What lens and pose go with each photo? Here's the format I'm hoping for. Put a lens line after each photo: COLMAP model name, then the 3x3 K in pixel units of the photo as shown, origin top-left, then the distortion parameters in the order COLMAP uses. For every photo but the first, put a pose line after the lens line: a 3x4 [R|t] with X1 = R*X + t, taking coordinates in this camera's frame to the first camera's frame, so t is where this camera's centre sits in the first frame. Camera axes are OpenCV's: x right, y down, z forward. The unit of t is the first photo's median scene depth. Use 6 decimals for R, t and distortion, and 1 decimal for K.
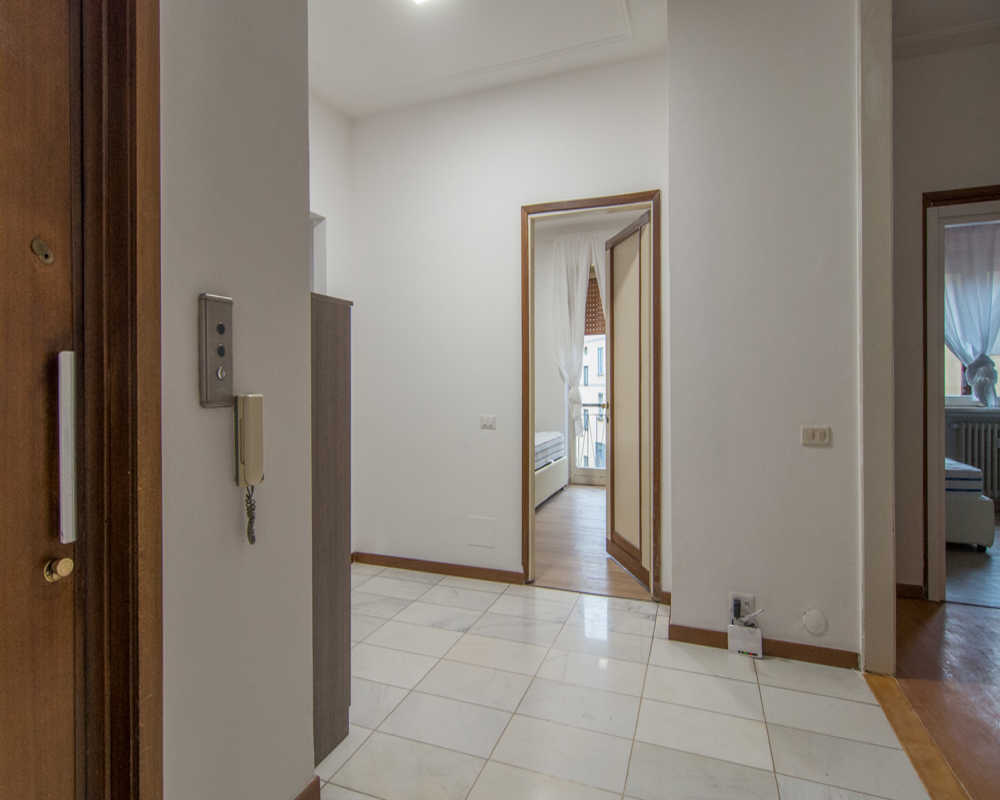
lens RADIAL K [[541.4, 0, 496.8], [0, 541.4, 386.2], [0, 0, 1]] dist [0.018035, 0.000129]
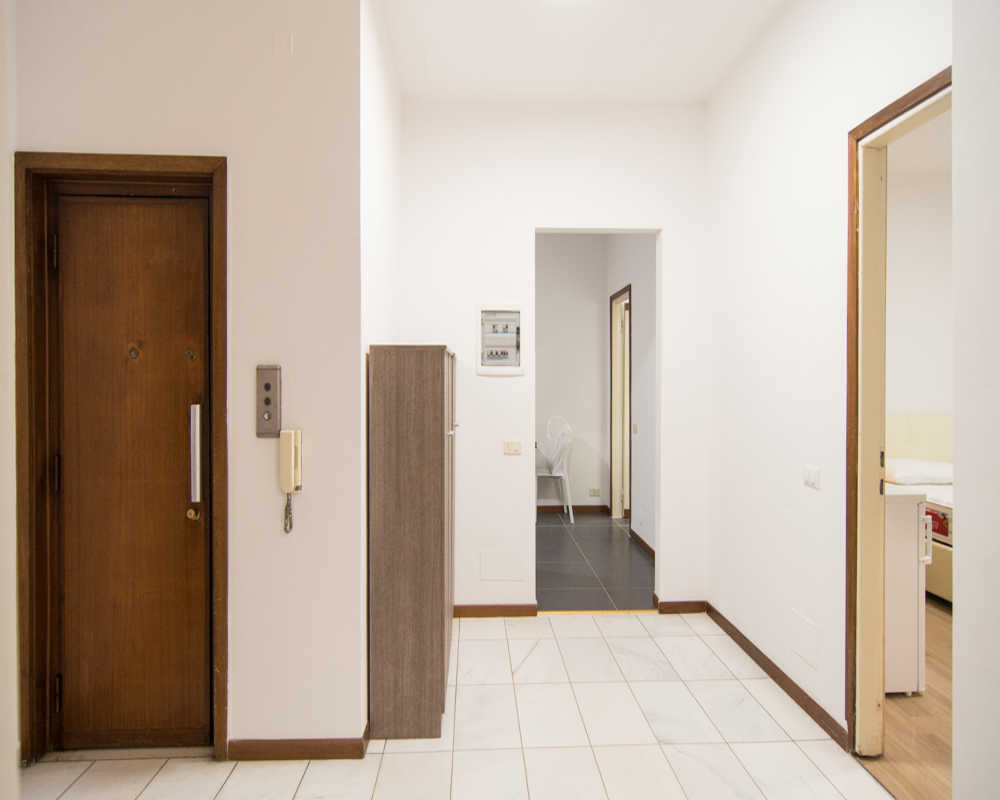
lens RADIAL K [[541.4, 0, 496.8], [0, 541.4, 386.2], [0, 0, 1]] dist [0.018035, 0.000129]
pose [[0.390251, 0.014101, -0.920601, 0.548076], [-0.007147, 0.999899, 0.012286, -0.061995], [0.920681, 0.001785, 0.390312, 0.474461]]
